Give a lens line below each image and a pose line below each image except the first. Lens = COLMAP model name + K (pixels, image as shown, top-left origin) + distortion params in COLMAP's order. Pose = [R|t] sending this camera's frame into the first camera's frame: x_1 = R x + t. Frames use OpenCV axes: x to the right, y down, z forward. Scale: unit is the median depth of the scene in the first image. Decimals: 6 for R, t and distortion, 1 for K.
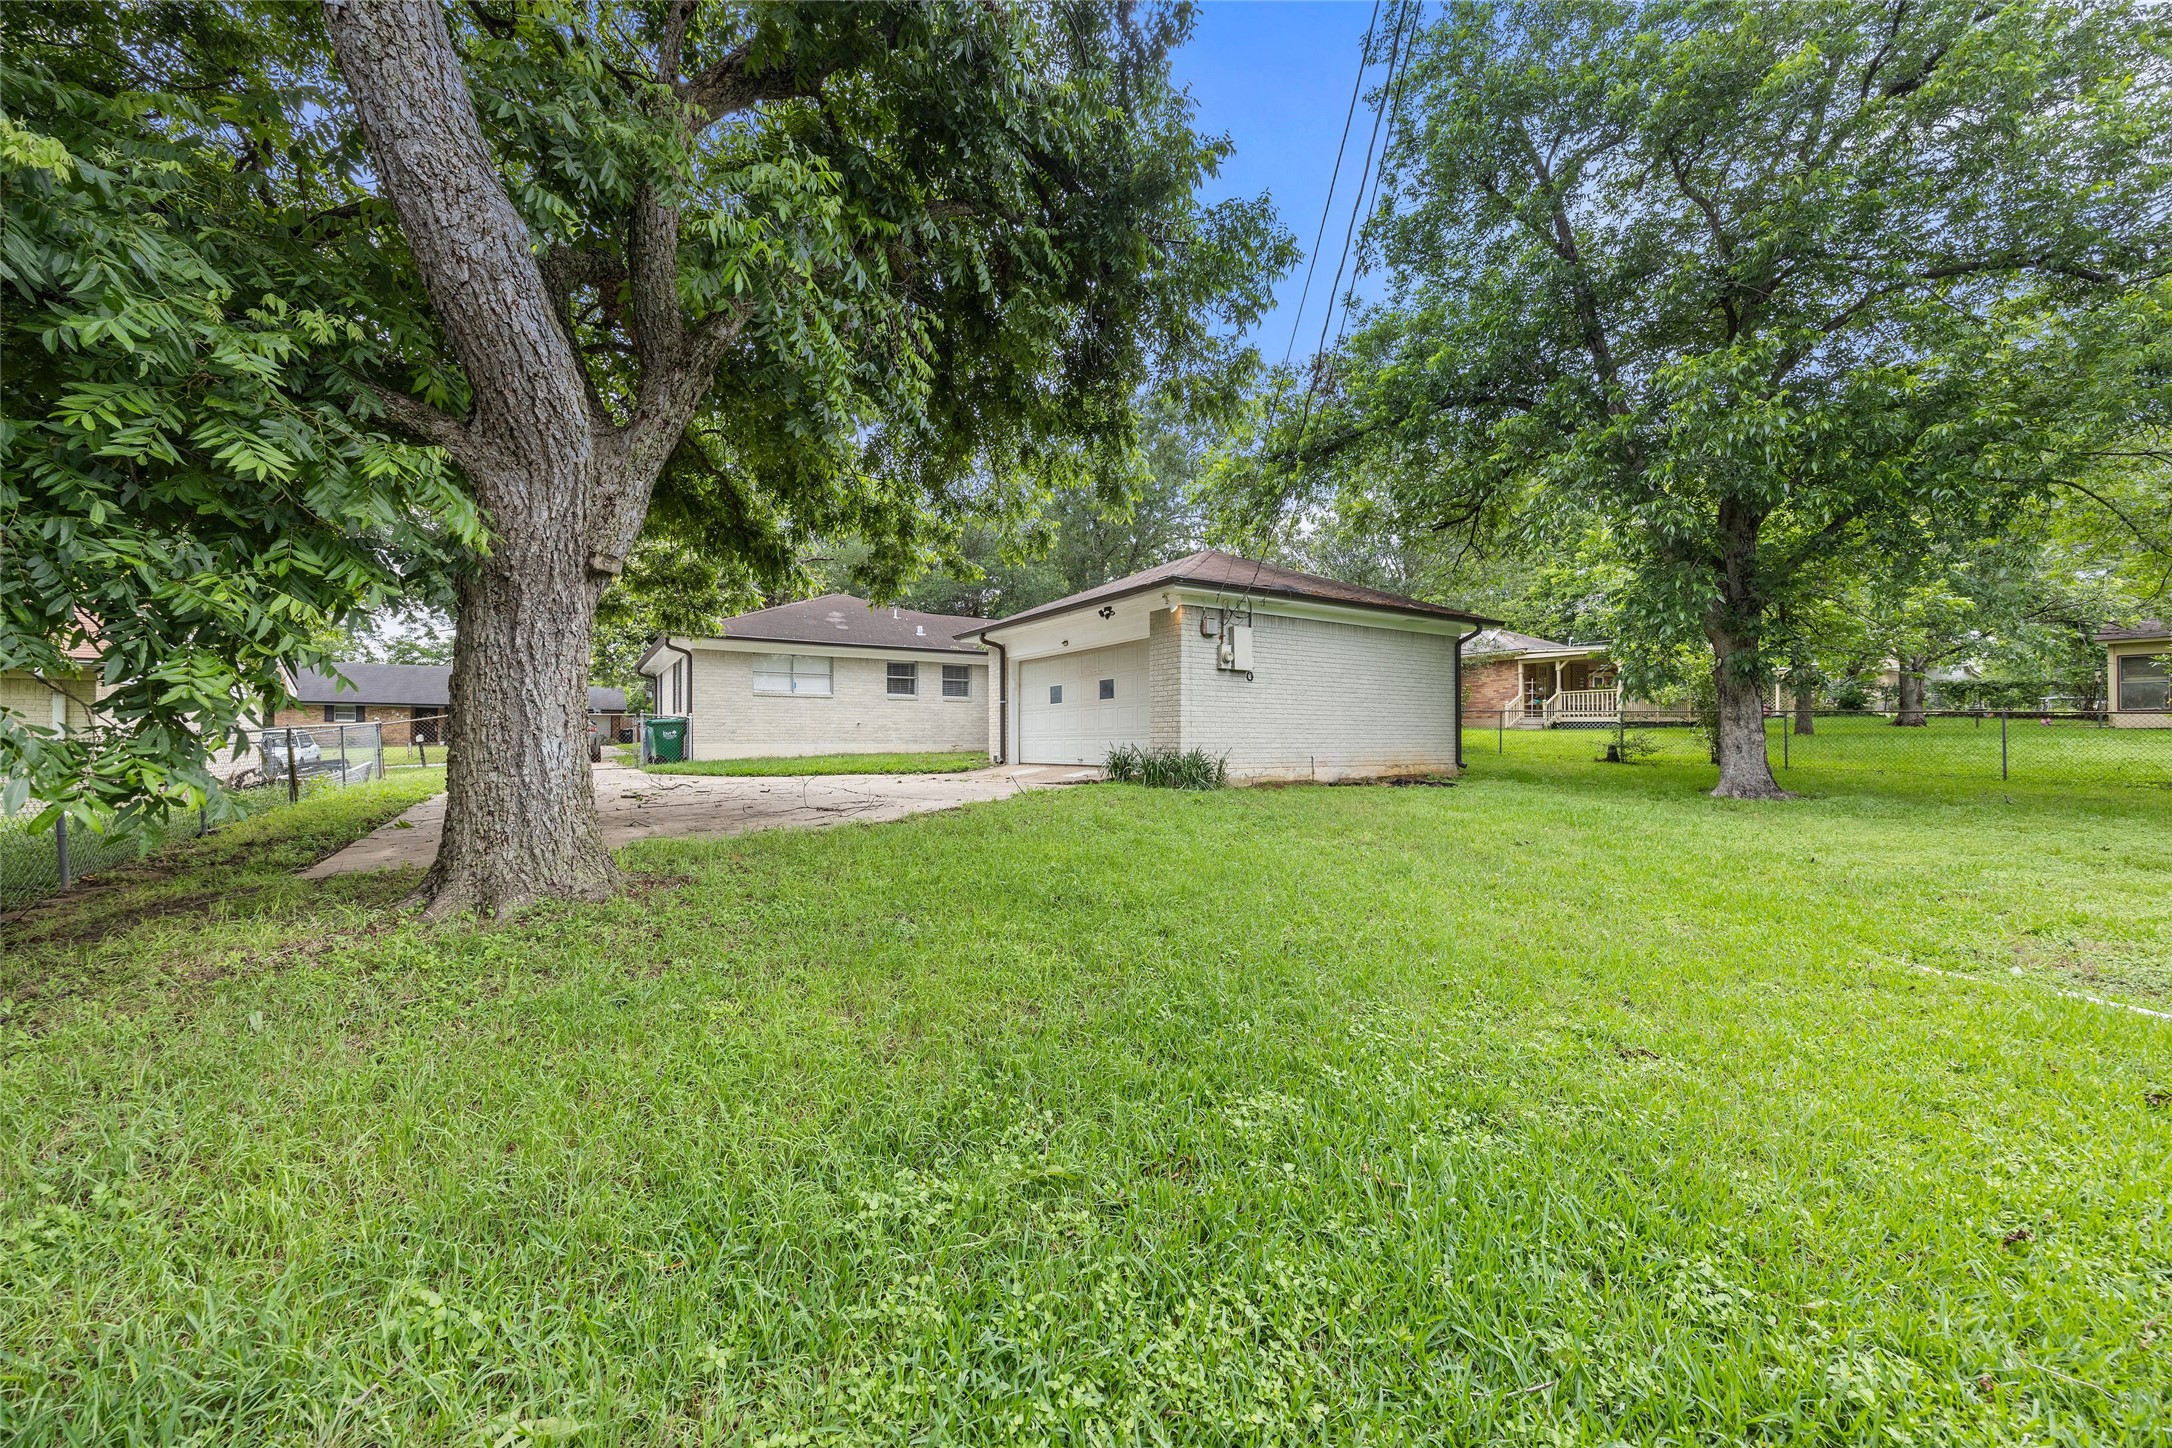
lens RADIAL K [[844.1, 0, 1090.1], [0, 844.1, 734.2], [0, 0, 1]] dist [-0.005700, -0.000166]
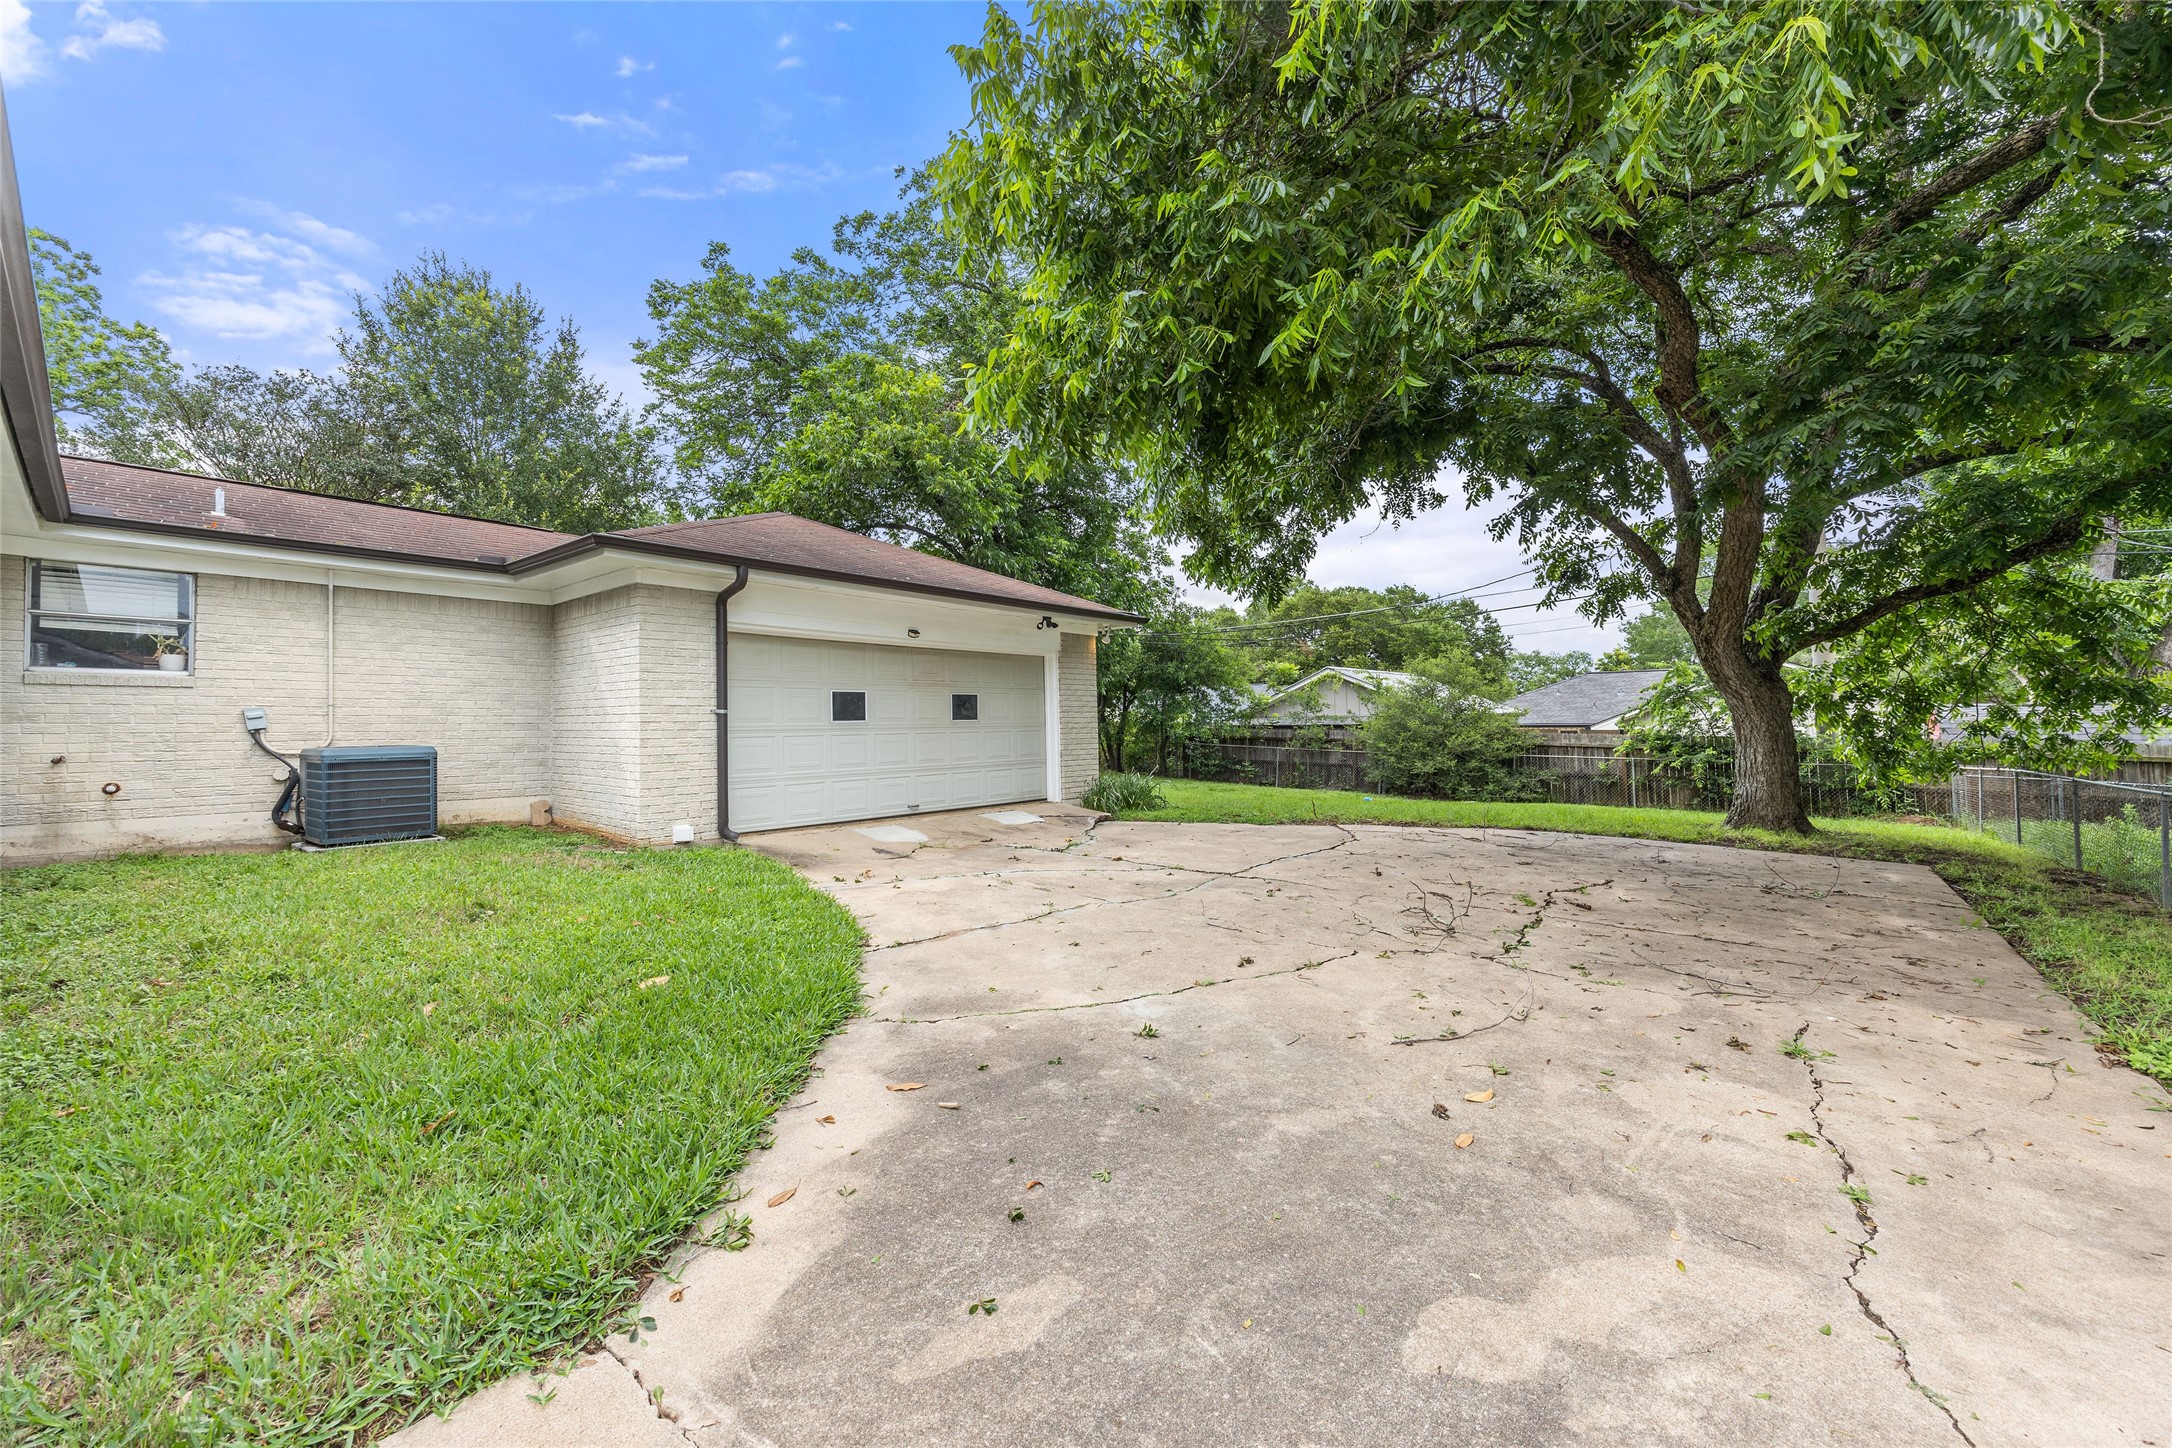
lens RADIAL K [[844.1, 0, 1090.1], [0, 844.1, 734.2], [0, 0, 1]] dist [-0.005700, -0.000166]
pose [[-0.287895, 0.003489, 0.957656, -0.542388], [0.003741, 0.999990, -0.002518, -0.019760], [-0.957655, 0.002857, -0.287905, 0.810910]]
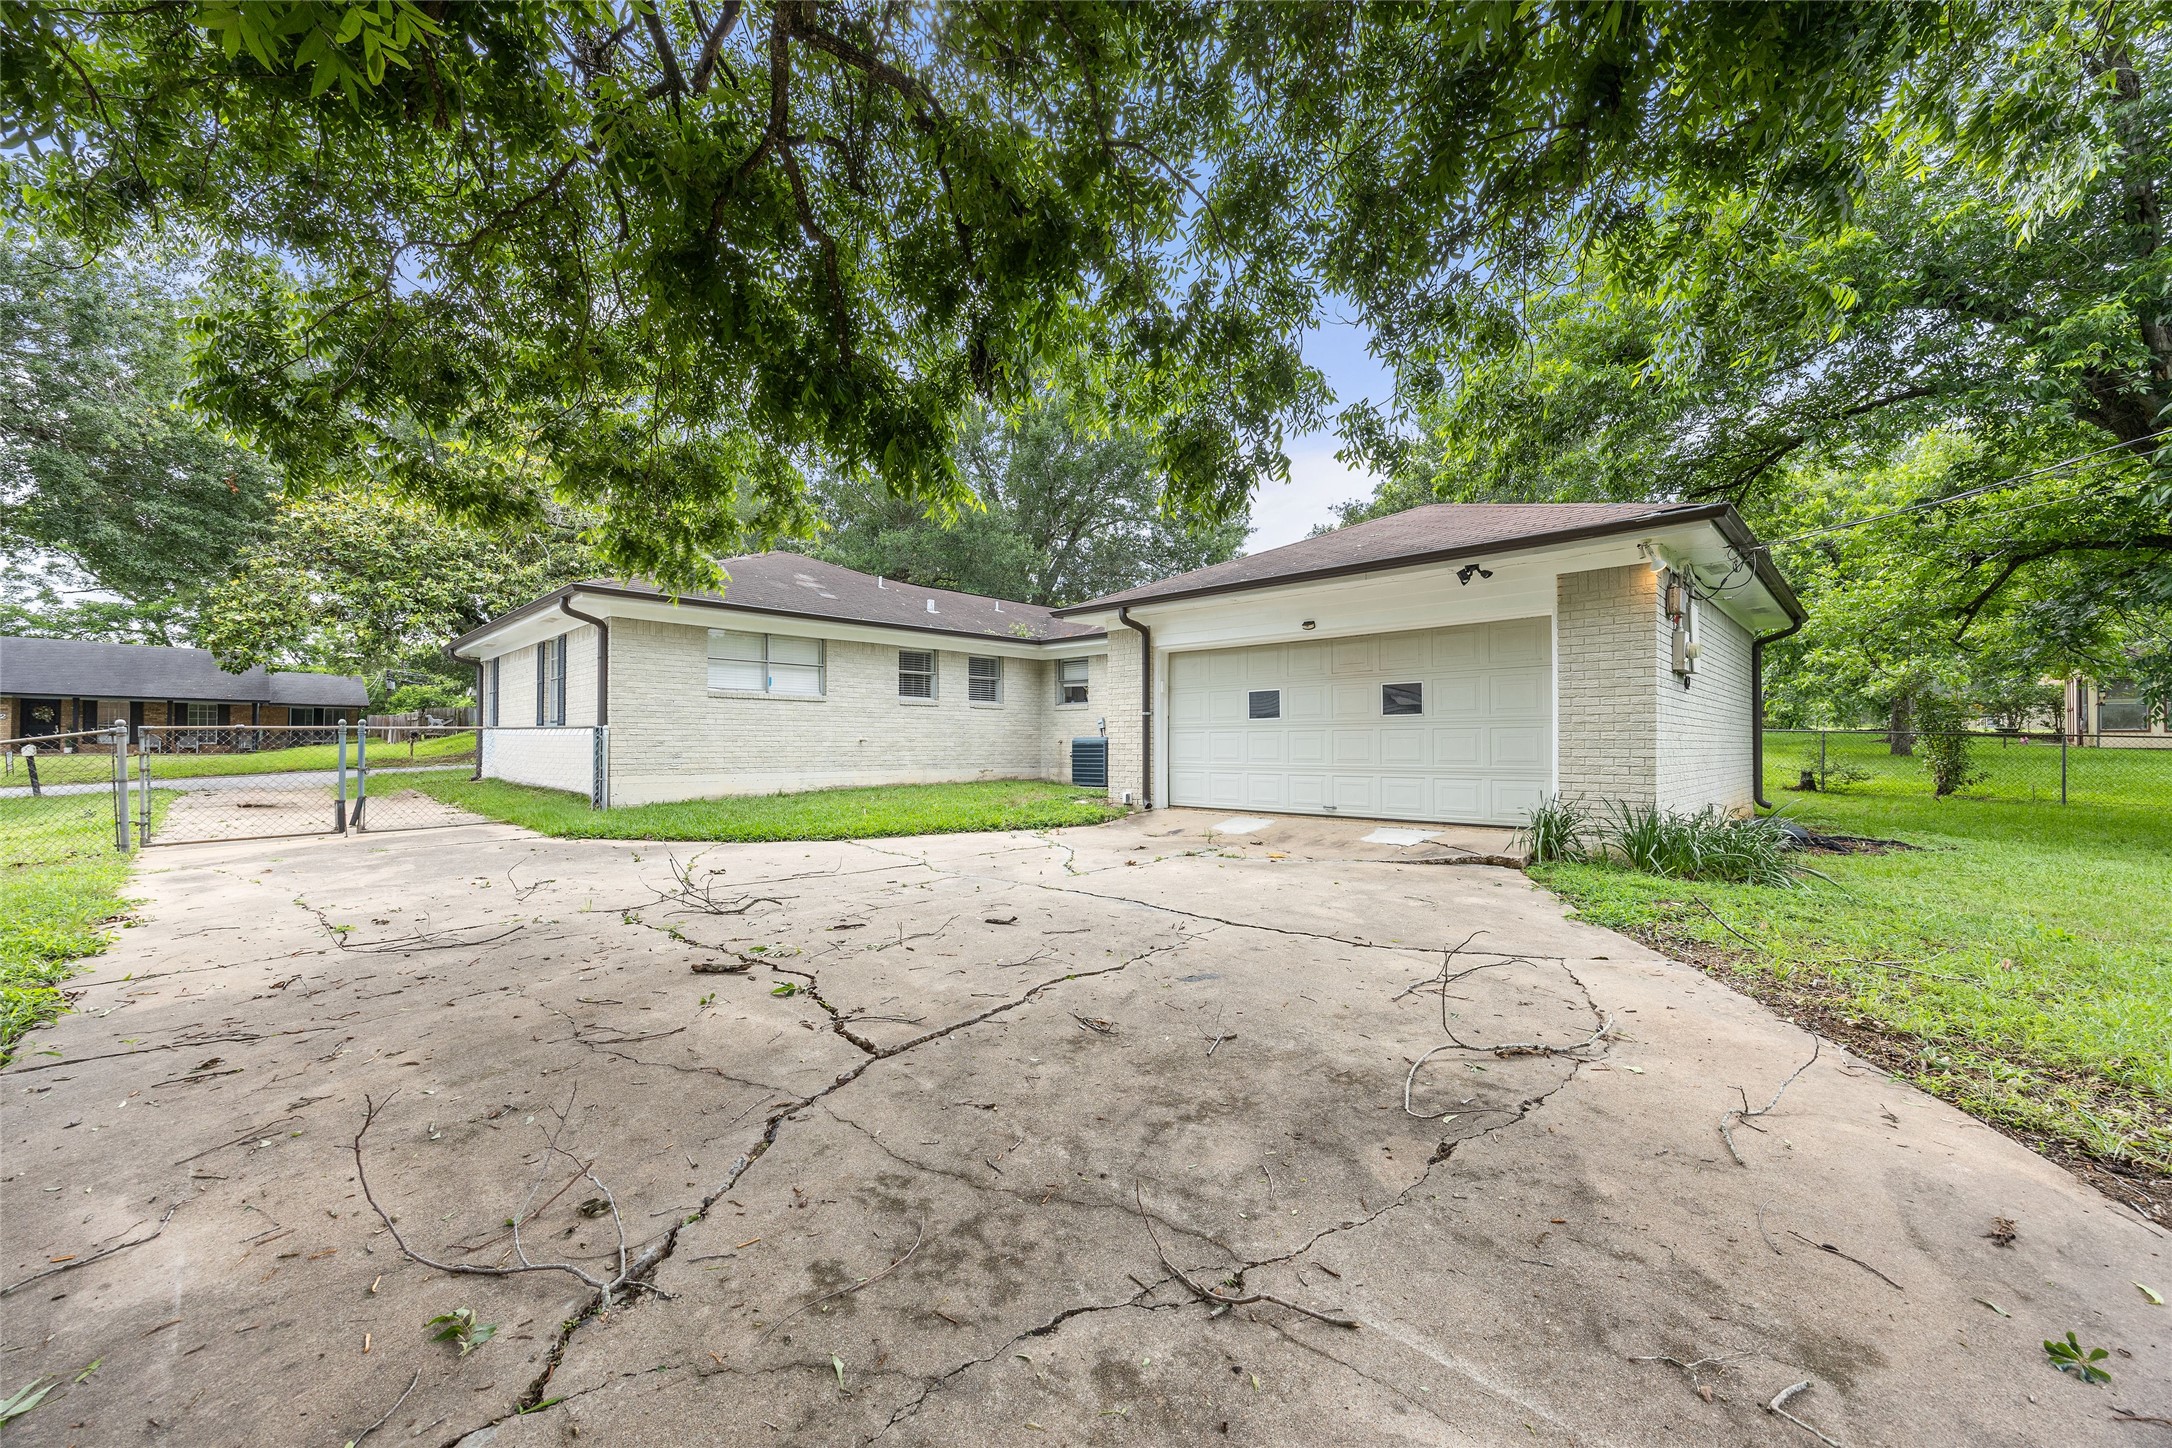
lens RADIAL K [[844.1, 0, 1090.1], [0, 844.1, 734.2], [0, 0, 1]] dist [-0.005700, -0.000166]
pose [[0.973161, 0.005414, 0.230063, -0.257798], [-0.005024, 0.999985, -0.002284, -0.017610], [-0.230072, 0.001066, 0.973173, 0.319477]]
